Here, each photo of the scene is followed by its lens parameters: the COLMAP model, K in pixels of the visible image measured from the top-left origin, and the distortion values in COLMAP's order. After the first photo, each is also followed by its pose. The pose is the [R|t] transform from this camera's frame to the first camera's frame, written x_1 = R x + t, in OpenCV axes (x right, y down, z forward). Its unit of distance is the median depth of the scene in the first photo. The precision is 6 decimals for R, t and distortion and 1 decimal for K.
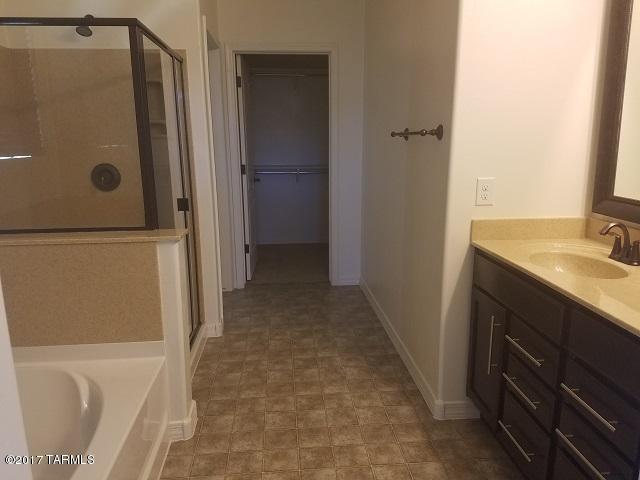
lens RADIAL K [[500.3, 0, 320.0], [0, 500.3, 240.0], [0, 0, 1]] dist [0.220474, -0.362465]
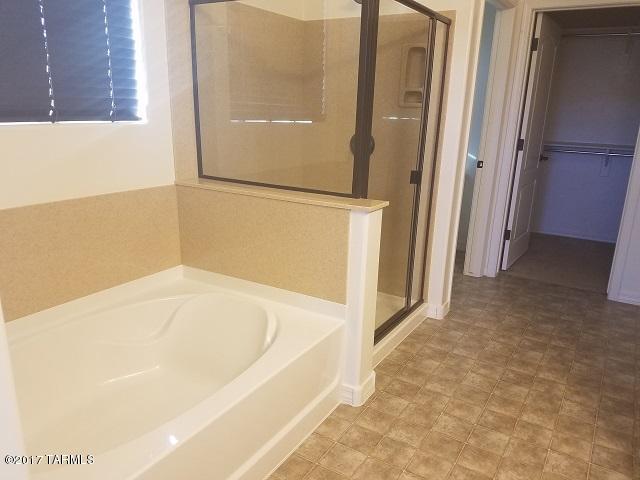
lens RADIAL K [[500.3, 0, 320.0], [0, 500.3, 240.0], [0, 0, 1]] dist [0.220474, -0.362465]
pose [[0.802726, 0.181216, -0.568147, 0.190475], [-0.151337, 0.983426, 0.099852, -0.025288], [0.576826, 0.005828, 0.816847, 0.126059]]
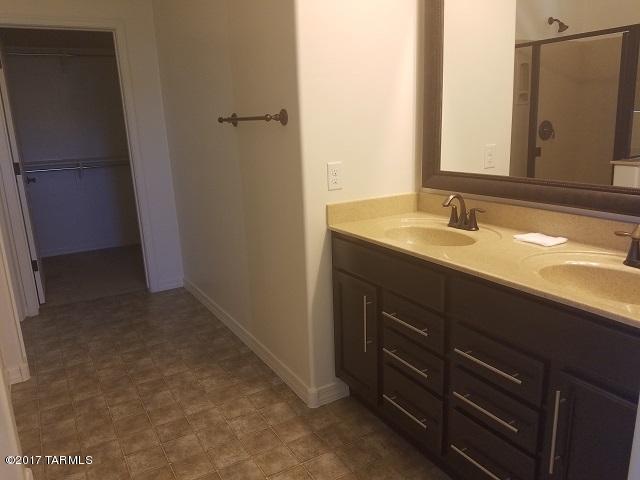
lens RADIAL K [[500.3, 0, 320.0], [0, 500.3, 240.0], [0, 0, 1]] dist [0.220474, -0.362465]
pose [[0.902737, -0.126501, 0.411173, -0.123812], [0.116971, 0.991957, 0.048373, -0.018926], [-0.413985, 0.004427, 0.910273, 0.097355]]
